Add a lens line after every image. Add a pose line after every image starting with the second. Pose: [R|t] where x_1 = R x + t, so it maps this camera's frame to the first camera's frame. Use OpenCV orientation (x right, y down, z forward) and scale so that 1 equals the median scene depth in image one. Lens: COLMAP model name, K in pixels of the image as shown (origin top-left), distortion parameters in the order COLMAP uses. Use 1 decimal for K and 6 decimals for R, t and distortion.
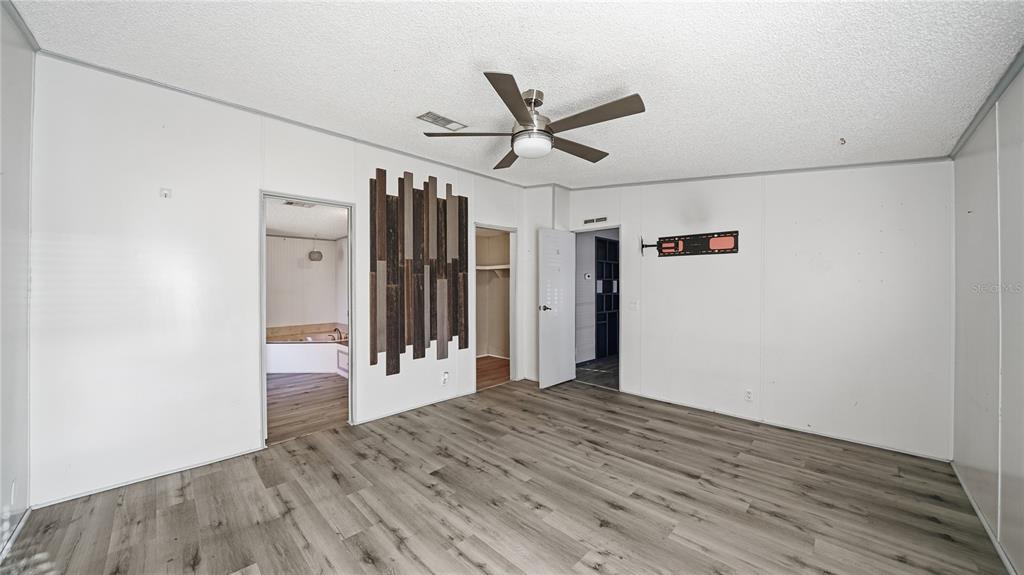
lens RADIAL K [[355.2, 0, 511.7], [0, 355.2, 285.7], [0, 0, 1]] dist [-0.025250, 0.002248]
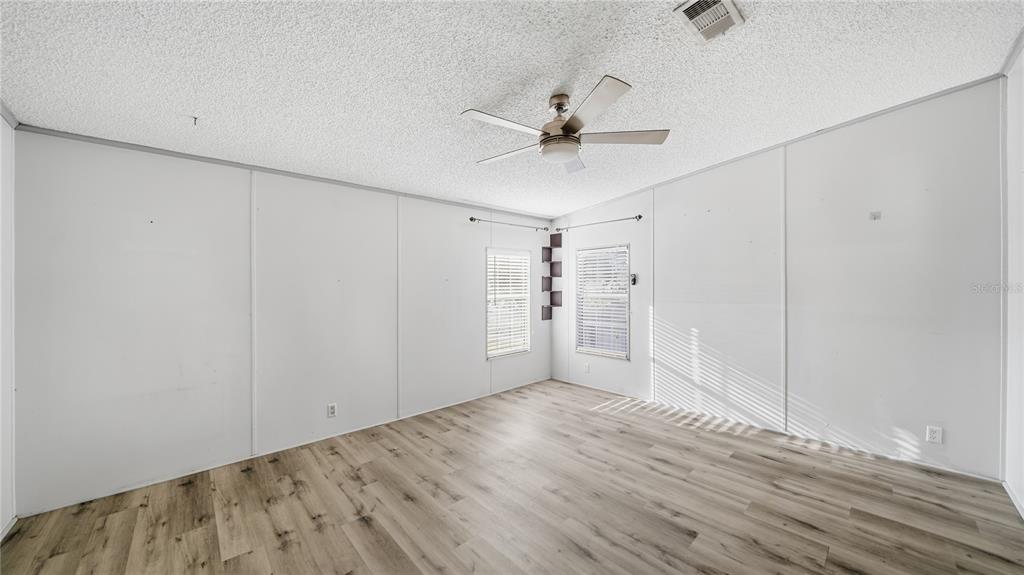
lens RADIAL K [[355.2, 0, 512.3], [0, 355.2, 289.2], [0, 0, 1]] dist [-0.025250, 0.002248]
pose [[-0.999130, 0.004210, 0.041496, 0.150371], [0.004218, 0.999991, 0.000096, 0.004004], [-0.041495, 0.000271, -0.999139, 1.962129]]
